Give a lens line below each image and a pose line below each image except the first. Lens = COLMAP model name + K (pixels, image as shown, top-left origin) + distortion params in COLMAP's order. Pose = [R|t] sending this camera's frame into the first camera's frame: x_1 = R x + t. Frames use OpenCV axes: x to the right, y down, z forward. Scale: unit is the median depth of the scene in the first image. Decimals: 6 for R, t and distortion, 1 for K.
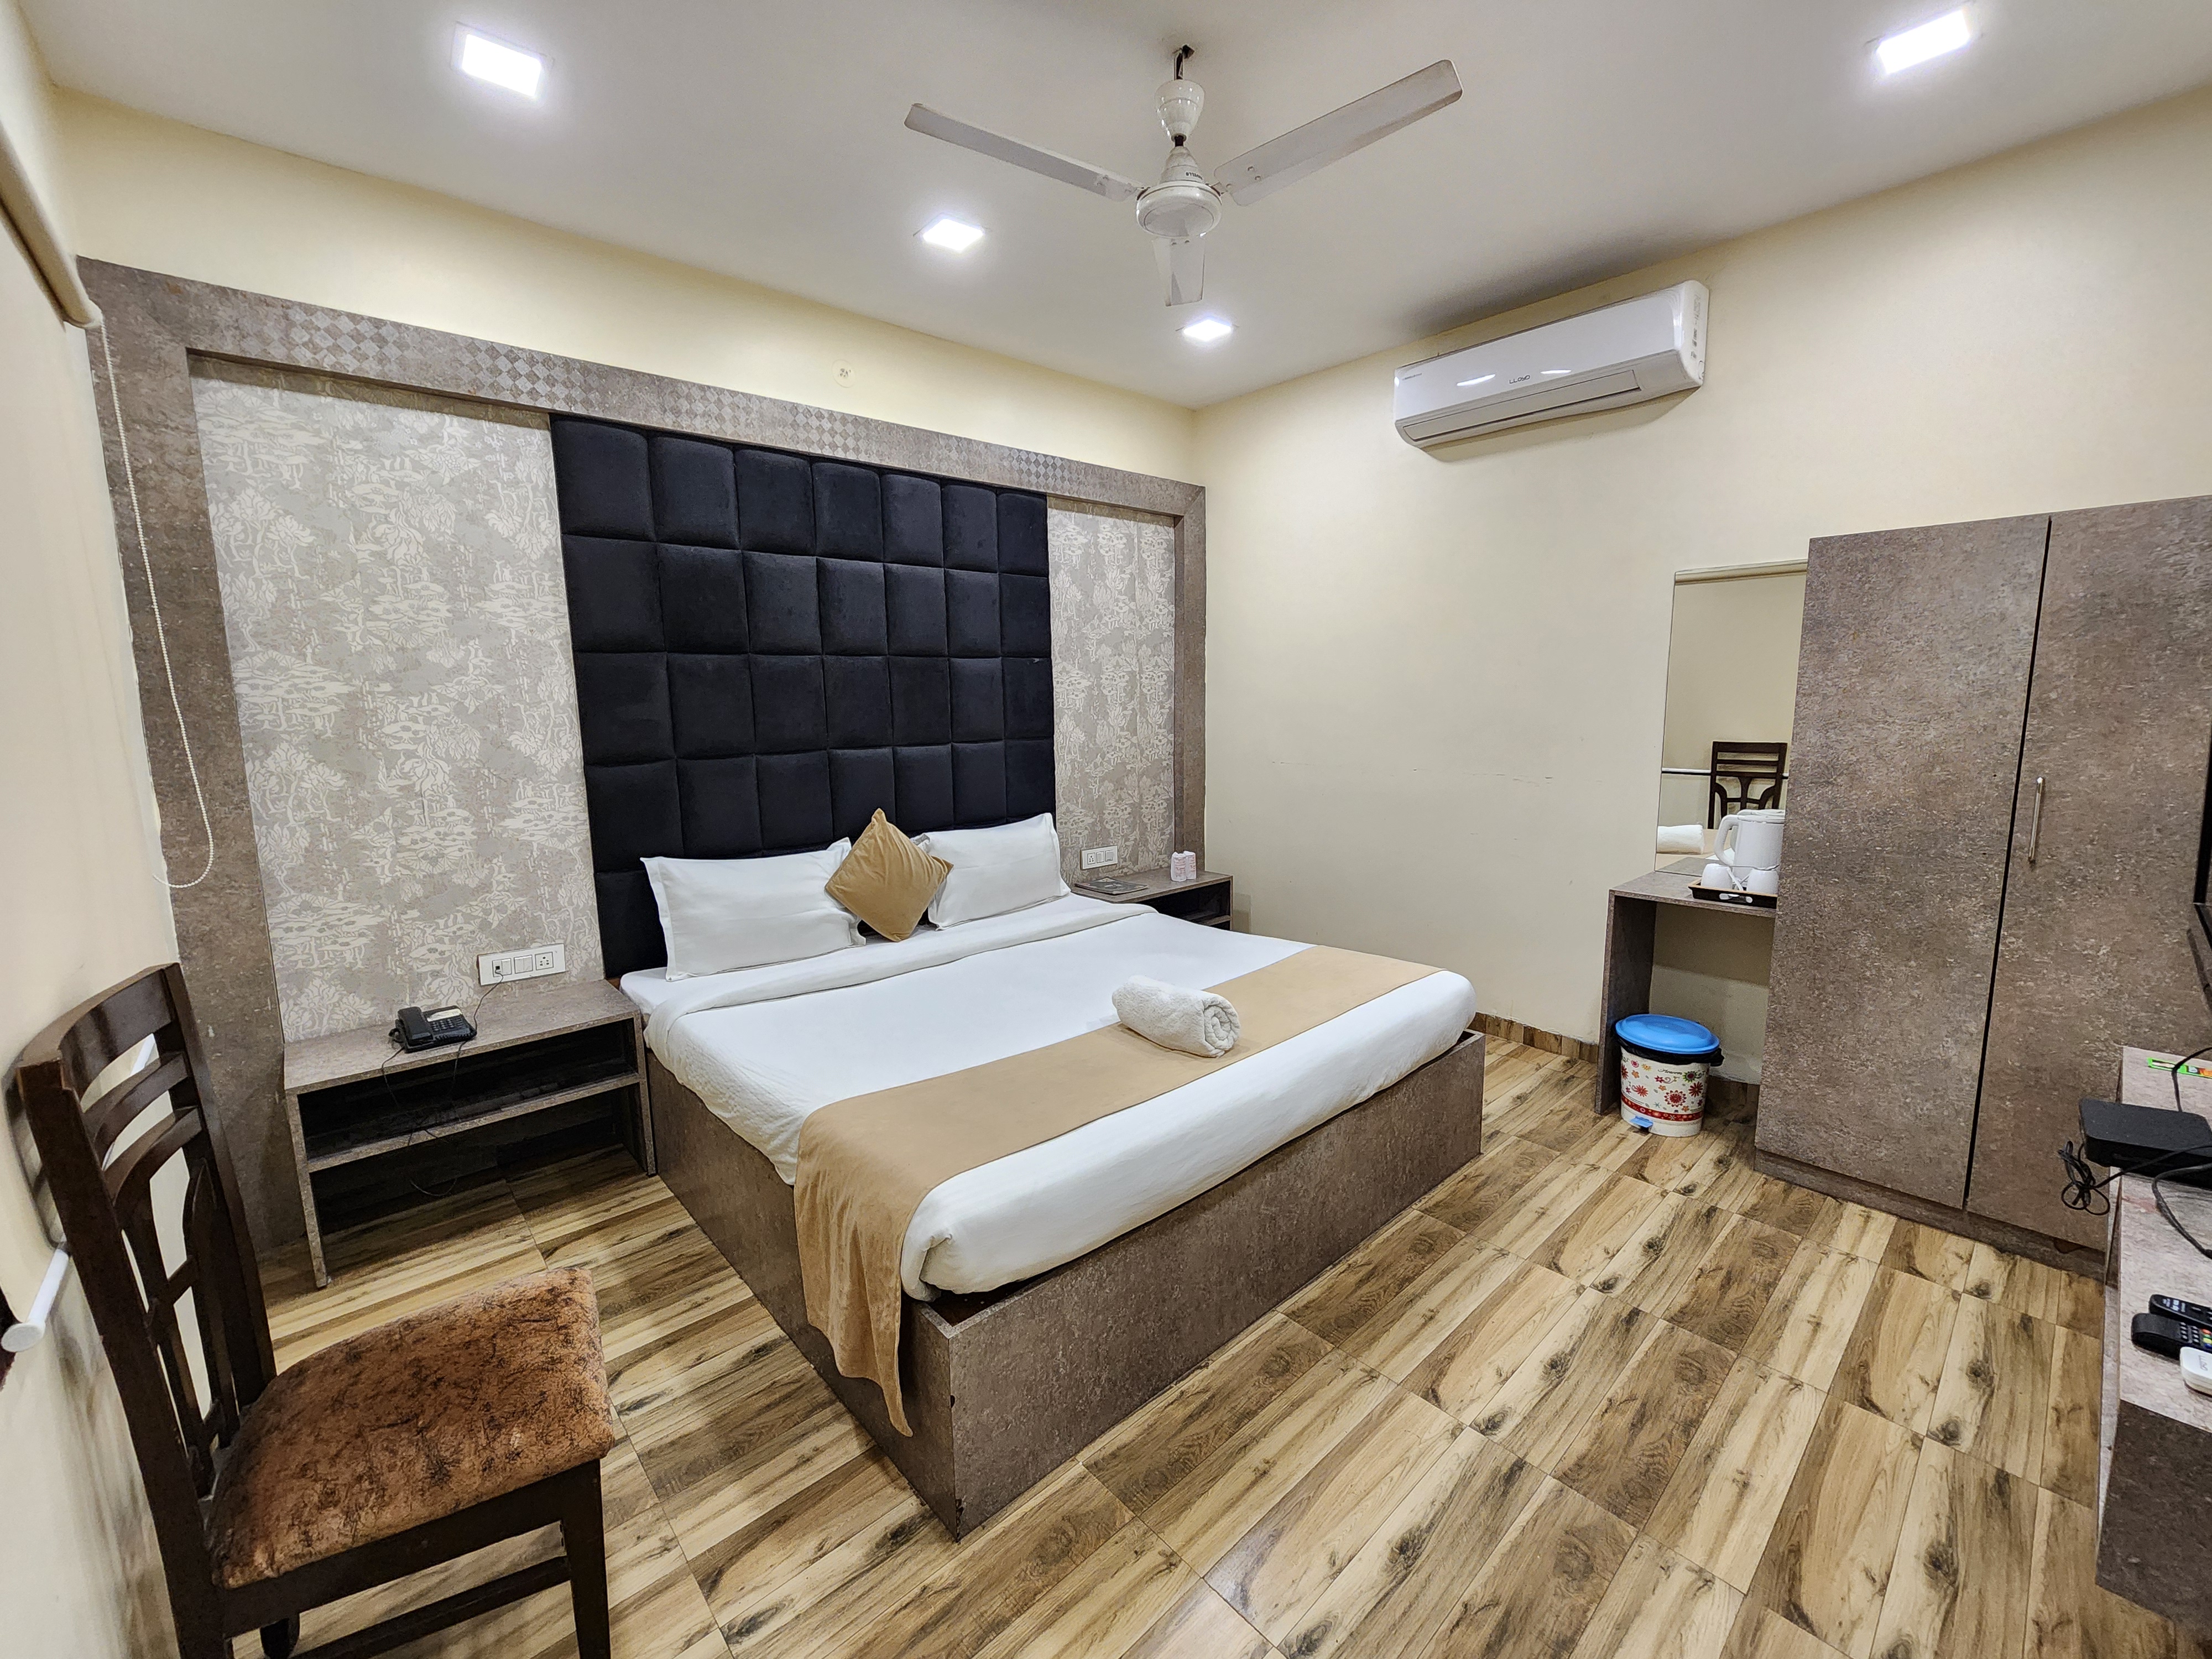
lens RADIAL K [[907.8, 0, 1121.8], [0, 907.8, 834.5], [0, 0, 1]] dist [0.002920, 0.000113]
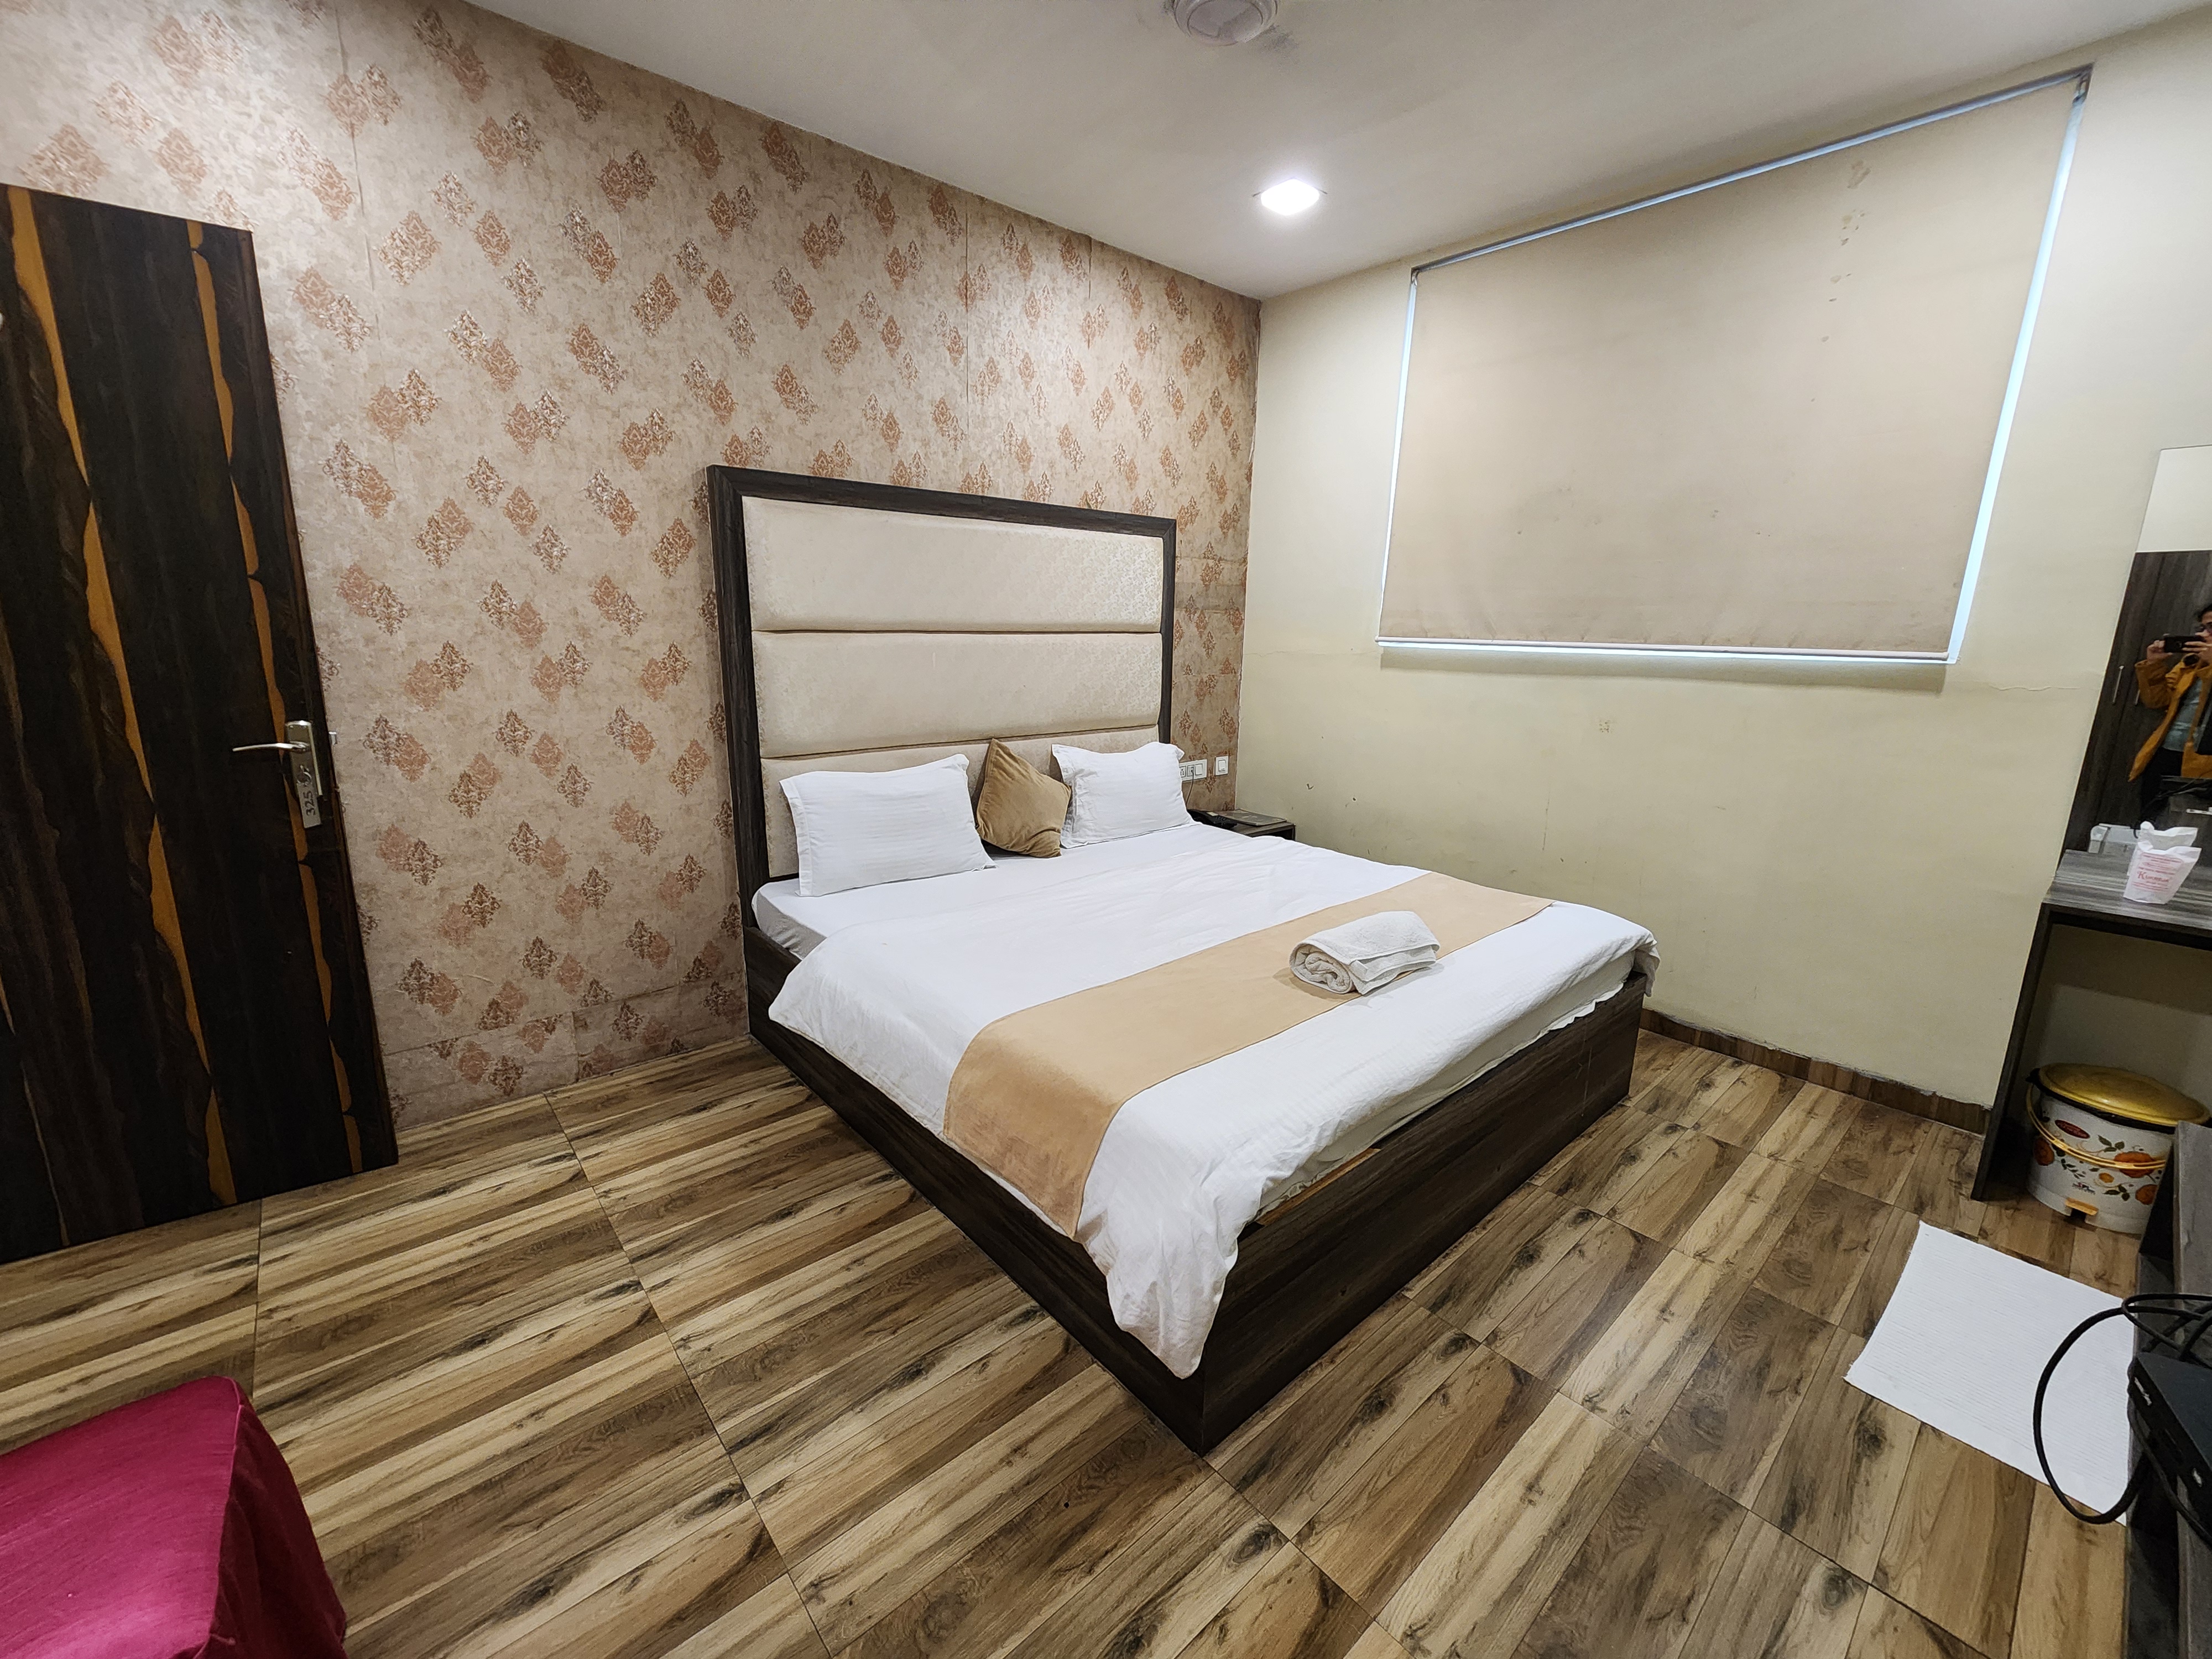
lens RADIAL K [[907.8, 0, 1107.3], [0, 907.8, 826.0], [0, 0, 1]] dist [0.002920, 0.000113]
pose [[-0.999417, -0.007314, 0.033346, 1.382248], [0.004887, 0.936076, 0.351764, -0.276127], [-0.033787, 0.351722, -0.935495, 1.815400]]
